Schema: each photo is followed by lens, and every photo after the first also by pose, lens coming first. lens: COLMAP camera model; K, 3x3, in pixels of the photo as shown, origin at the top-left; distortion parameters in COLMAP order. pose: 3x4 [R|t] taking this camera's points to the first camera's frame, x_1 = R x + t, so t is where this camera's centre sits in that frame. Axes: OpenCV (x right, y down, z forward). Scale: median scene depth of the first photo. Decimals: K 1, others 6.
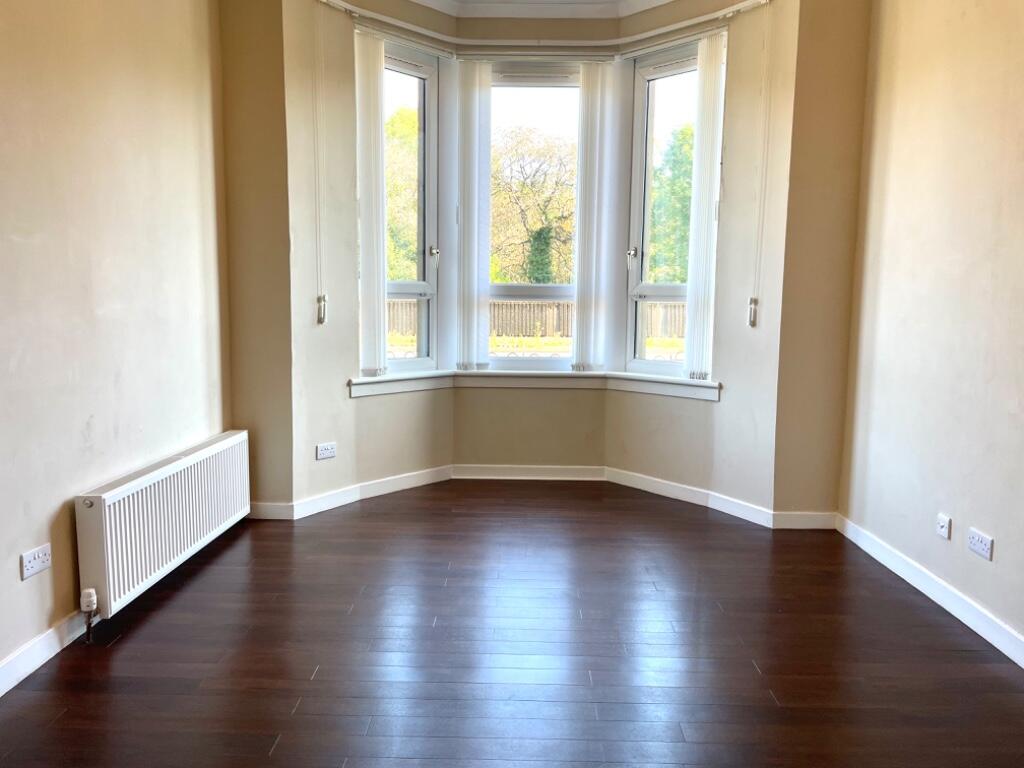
lens RADIAL K [[766.4, 0, 512.6], [0, 766.4, 385.9], [0, 0, 1]] dist [0.037339, -0.013672]
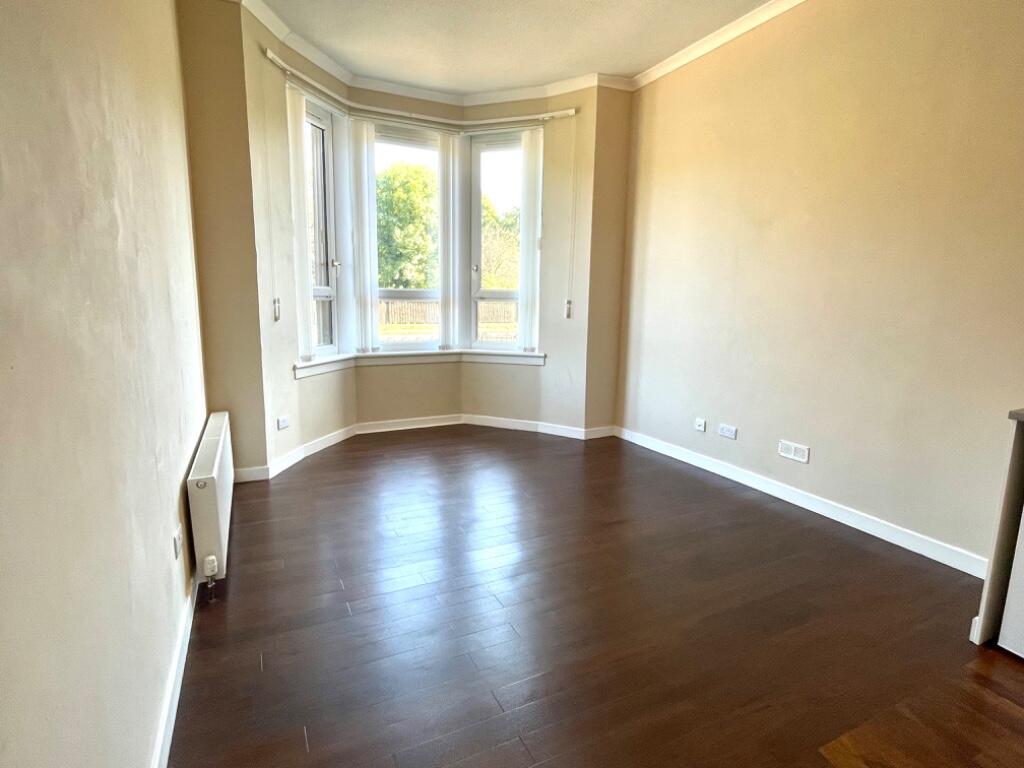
lens RADIAL K [[528.3, 0, 512.2], [0, 528.3, 382.9], [0, 0, 1]] dist [0.005078, -0.002597]
pose [[0.891139, -0.072195, 0.447950, -0.277490], [0.049830, 0.996860, 0.061532, -0.013805], [-0.450986, -0.032513, 0.891938, 0.055222]]
